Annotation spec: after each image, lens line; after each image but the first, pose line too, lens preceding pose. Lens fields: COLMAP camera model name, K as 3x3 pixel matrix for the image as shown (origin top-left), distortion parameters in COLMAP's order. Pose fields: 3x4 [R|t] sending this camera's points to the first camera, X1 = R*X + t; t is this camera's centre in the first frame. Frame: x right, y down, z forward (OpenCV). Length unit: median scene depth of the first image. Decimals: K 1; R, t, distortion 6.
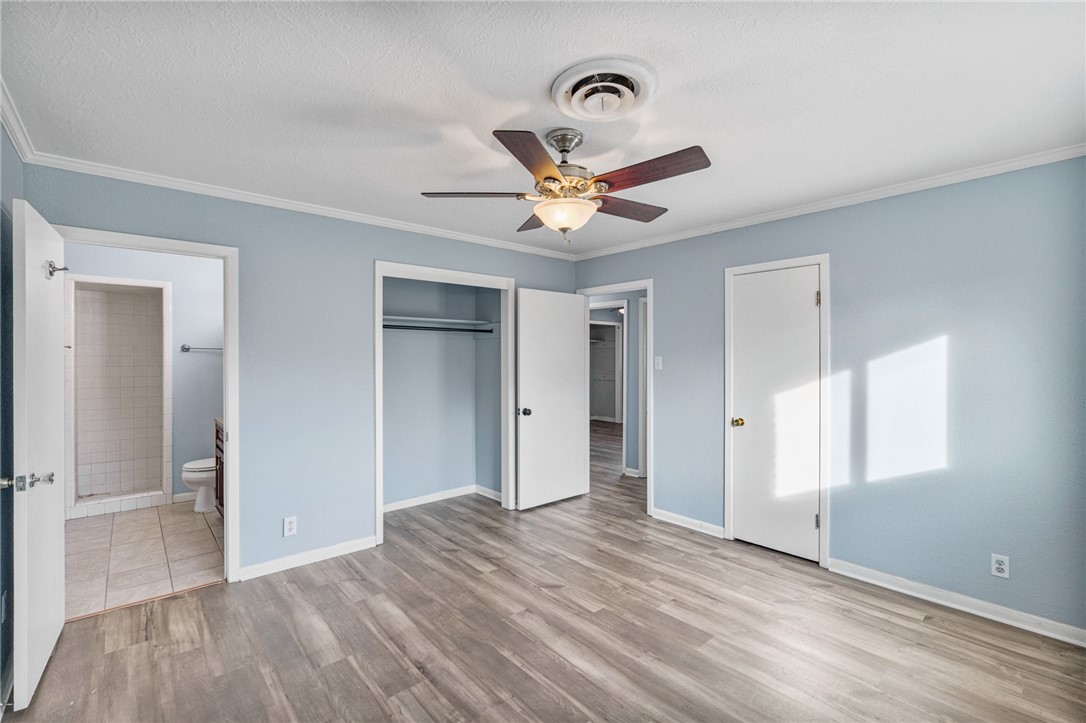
lens RADIAL K [[483.7, 0, 544.8], [0, 483.7, 360.2], [0, 0, 1]] dist [-0.012185, 0.005265]
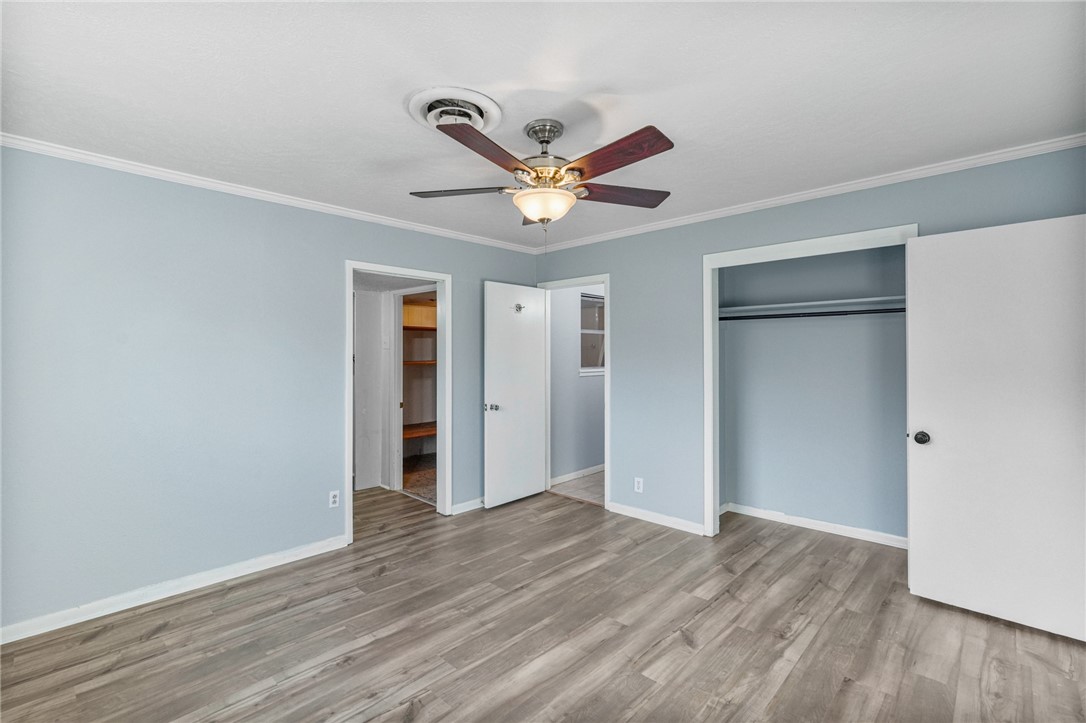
lens RADIAL K [[483.7, 0, 531.7], [0, 483.7, 353.8], [0, 0, 1]] dist [-0.012185, 0.005265]
pose [[0.082873, 0.000112, -0.996560, 0.784746], [-0.002892, 0.999996, -0.000128, 0.002969], [0.996556, 0.002893, 0.082873, 0.683769]]
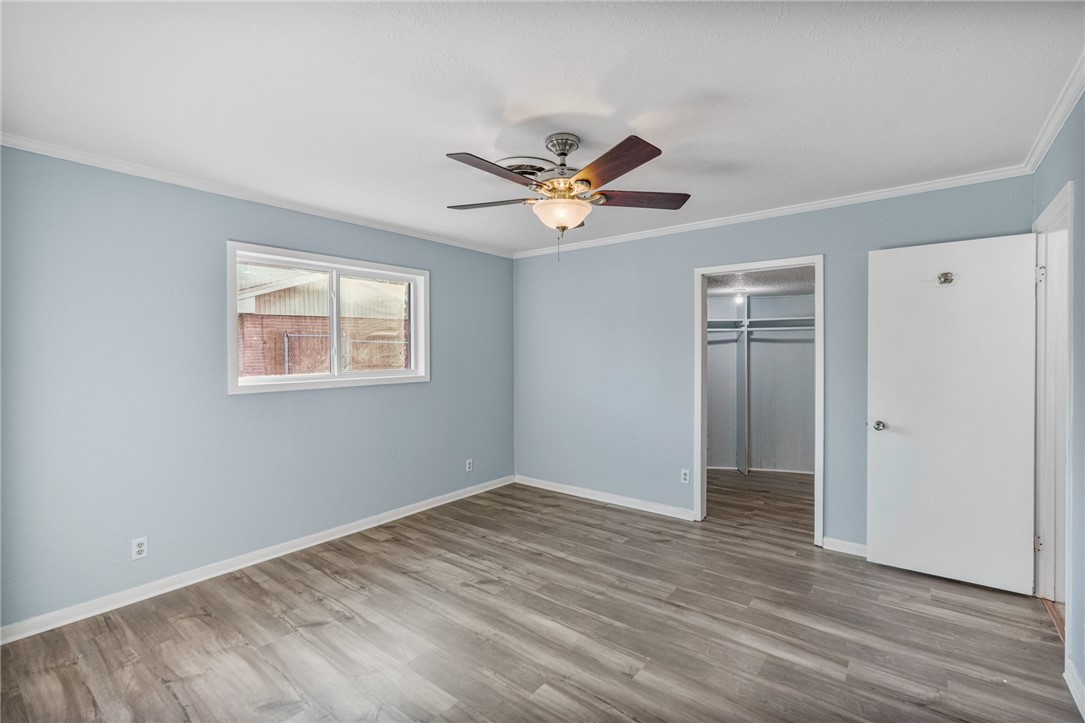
lens RADIAL K [[483.2, 0, 556.9], [0, 483.2, 364.9], [0, 0, 1]] dist [-0.012185, 0.005265]
pose [[-0.977381, 0.009979, -0.211252, 0.214869], [0.004273, 0.999614, 0.027447, 0.001562], [0.211444, 0.025923, -0.977046, 1.564533]]
